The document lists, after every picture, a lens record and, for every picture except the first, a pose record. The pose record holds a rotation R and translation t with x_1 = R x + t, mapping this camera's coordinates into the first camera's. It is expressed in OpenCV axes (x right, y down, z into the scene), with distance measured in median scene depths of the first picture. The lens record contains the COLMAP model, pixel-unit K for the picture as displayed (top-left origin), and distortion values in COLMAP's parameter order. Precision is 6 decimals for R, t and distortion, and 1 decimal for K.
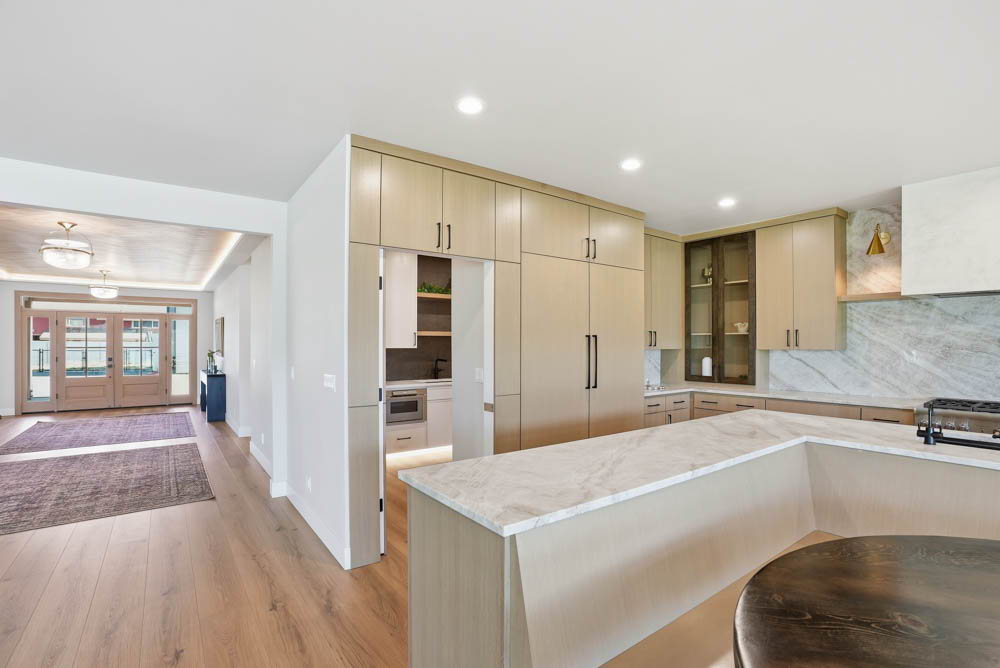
lens RADIAL K [[467.6, 0, 495.3], [0, 467.6, 338.4], [0, 0, 1]] dist [-0.069495, 0.025343]
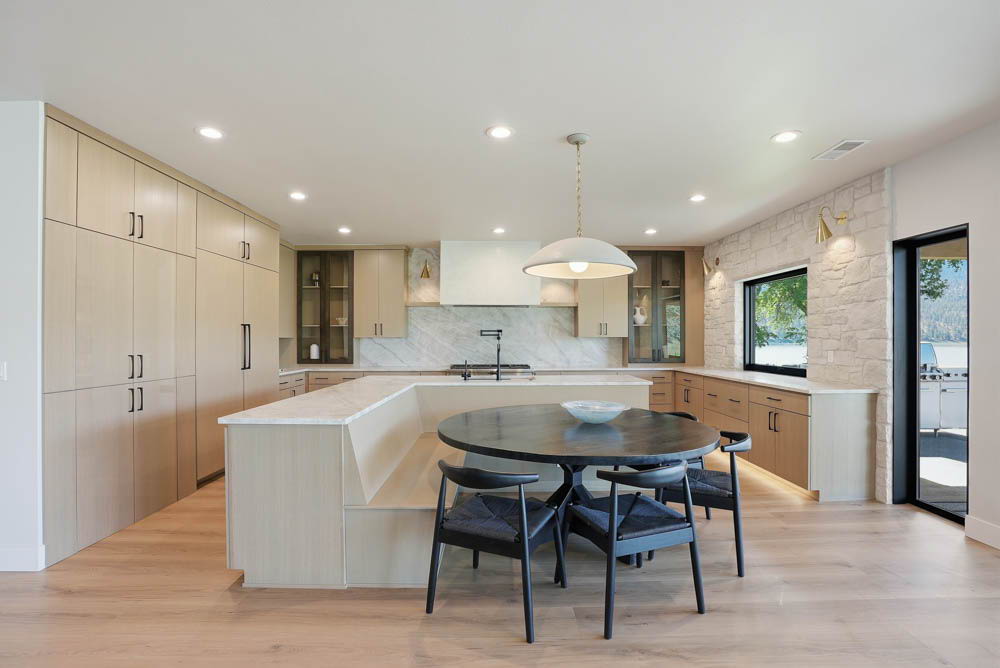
lens RADIAL K [[506.7, 0, 501.3], [0, 506.7, 311.0], [0, 0, 1]] dist [-0.066926, 0.032926]
pose [[0.577787, 0.042903, 0.815059, -0.441513], [-0.005415, 0.998797, -0.048736, 0.017306], [-0.816169, 0.023746, 0.577324, -0.251714]]
